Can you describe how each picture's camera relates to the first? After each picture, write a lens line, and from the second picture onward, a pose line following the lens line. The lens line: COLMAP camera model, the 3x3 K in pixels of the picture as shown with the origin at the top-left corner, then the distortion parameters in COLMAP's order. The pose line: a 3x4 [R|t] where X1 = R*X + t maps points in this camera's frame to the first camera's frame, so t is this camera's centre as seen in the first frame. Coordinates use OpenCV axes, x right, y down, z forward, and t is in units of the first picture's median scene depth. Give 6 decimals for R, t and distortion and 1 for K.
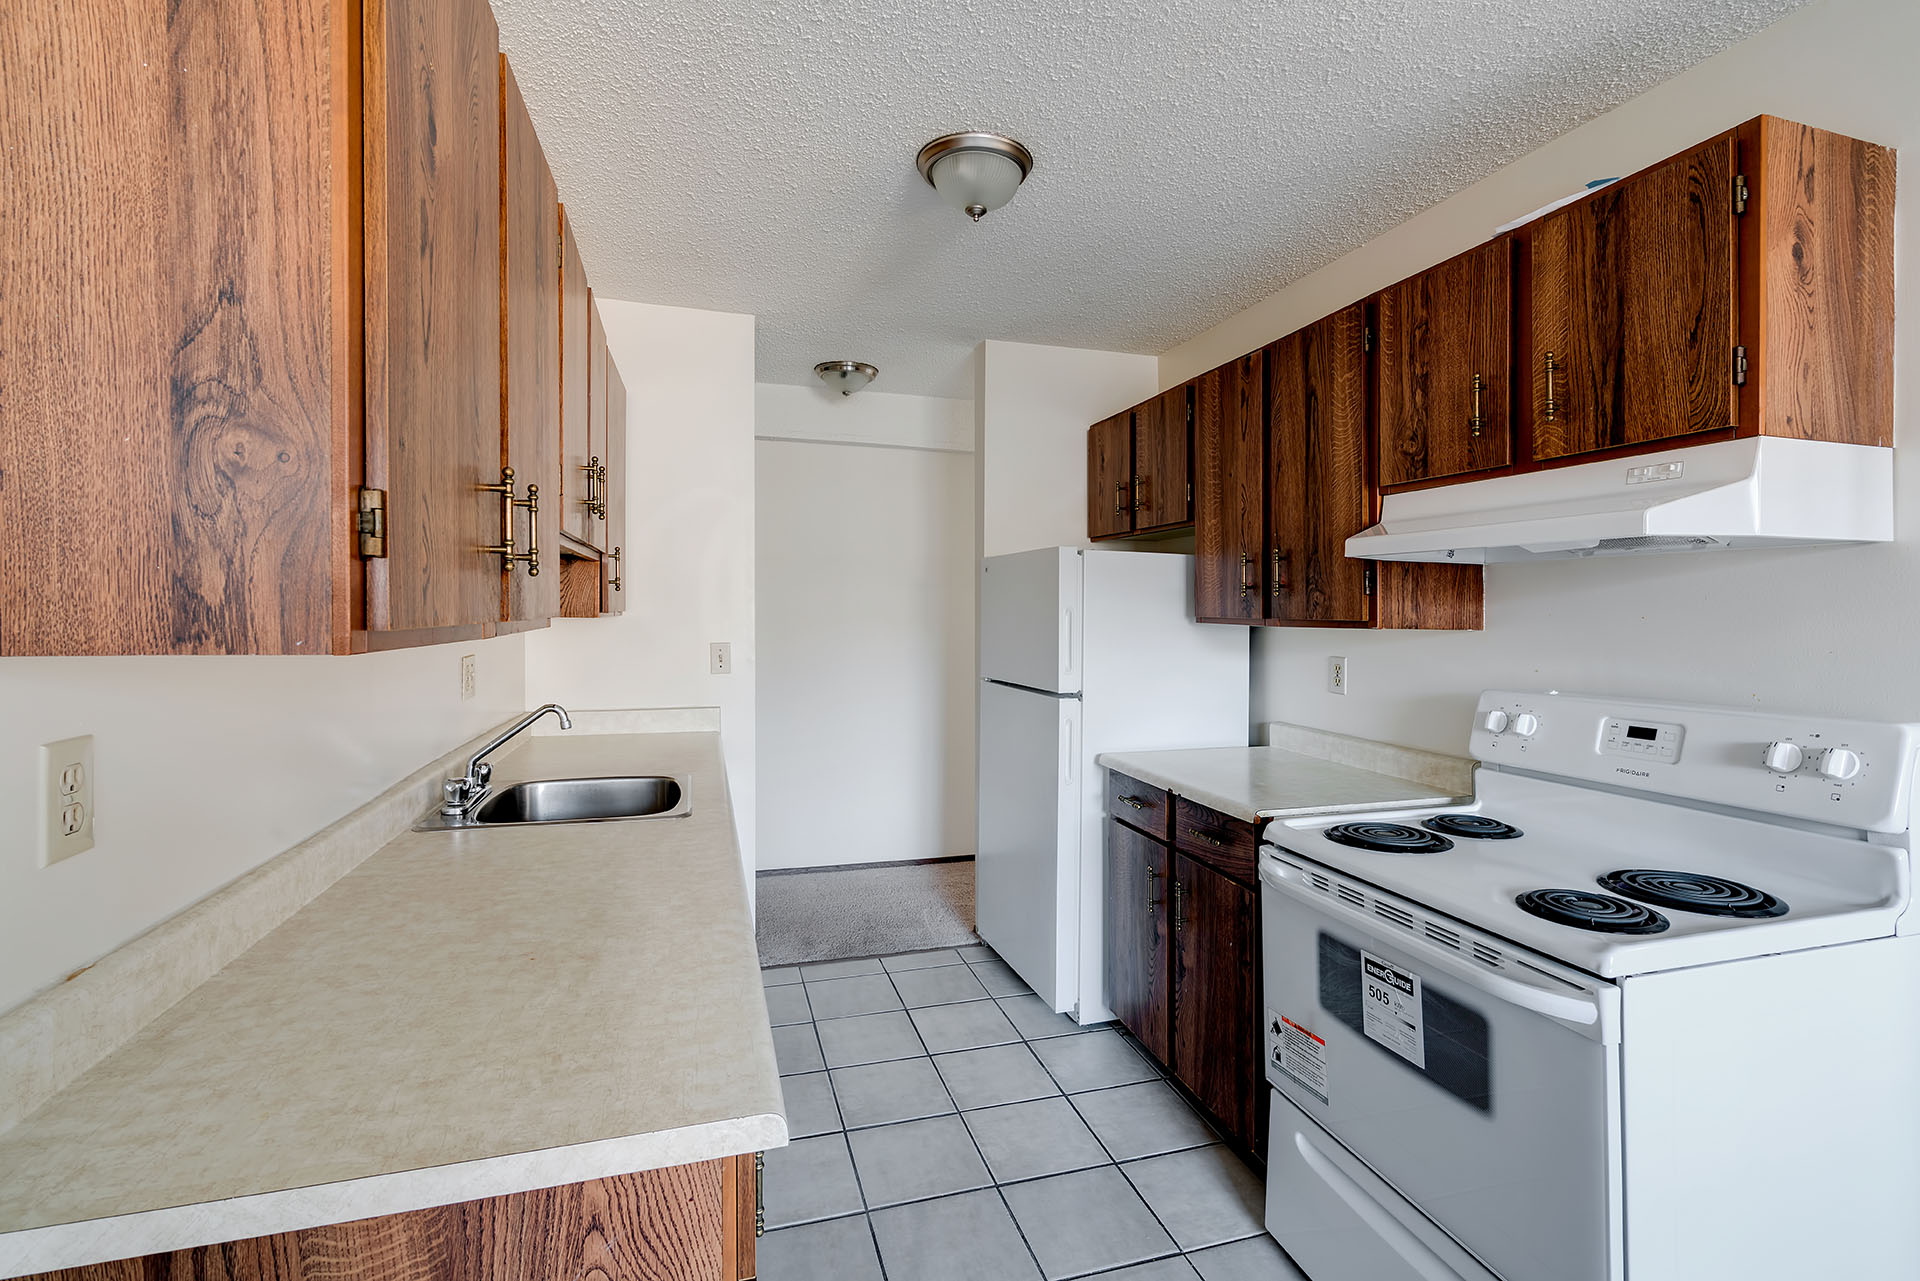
lens RADIAL K [[870.7, 0, 952.2], [0, 870.7, 640.3], [0, 0, 1]] dist [-0.000634, 0.001408]
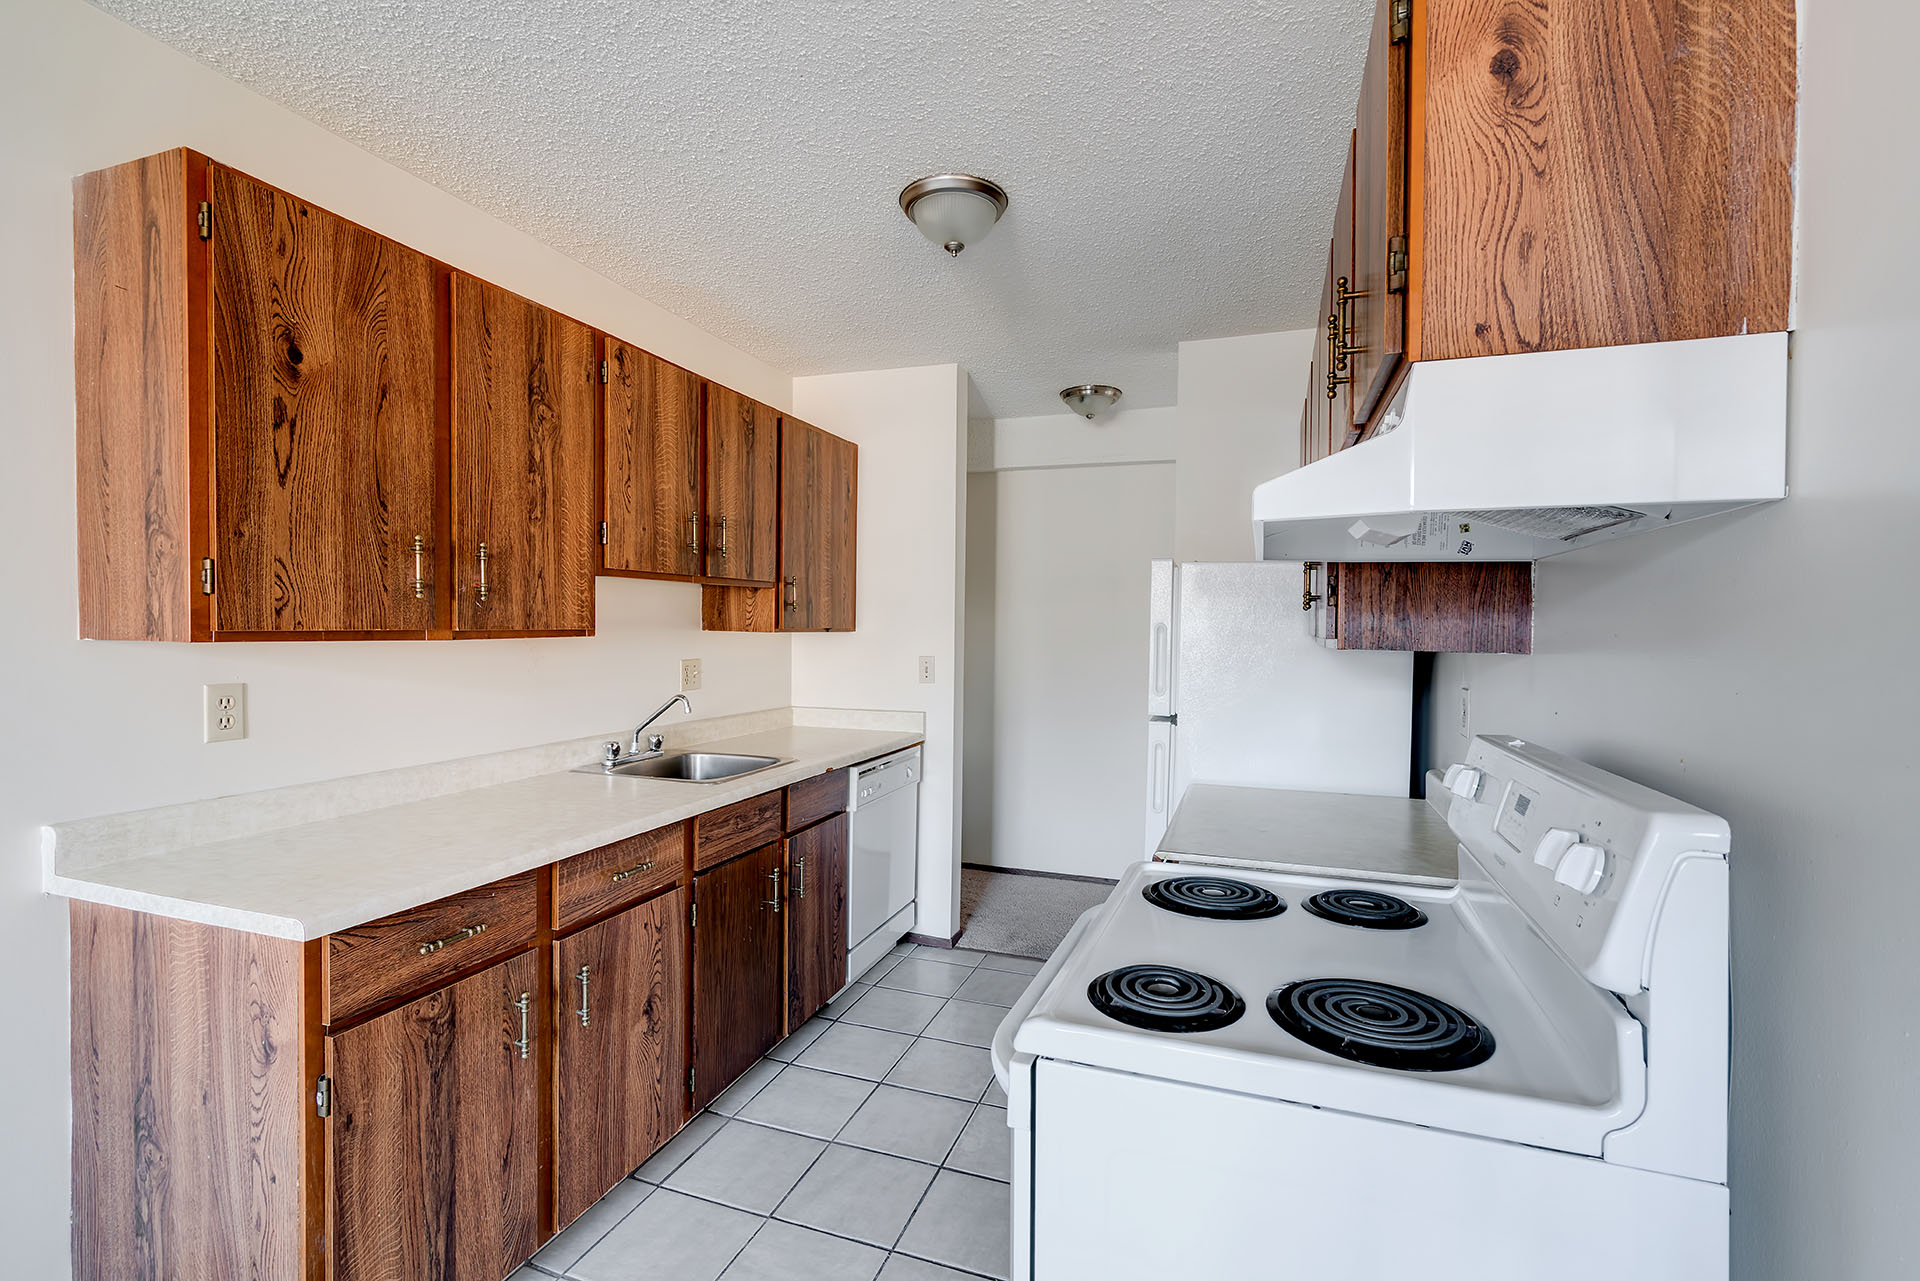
lens RADIAL K [[870.7, 0, 955.6], [0, 870.7, 673.6], [0, 0, 1]] dist [-0.000634, 0.001408]
pose [[0.801511, 0.031770, -0.597136, 0.766910], [-0.024380, 0.999494, 0.020452, 0.001458], [0.597483, -0.001834, 0.801879, 0.175931]]
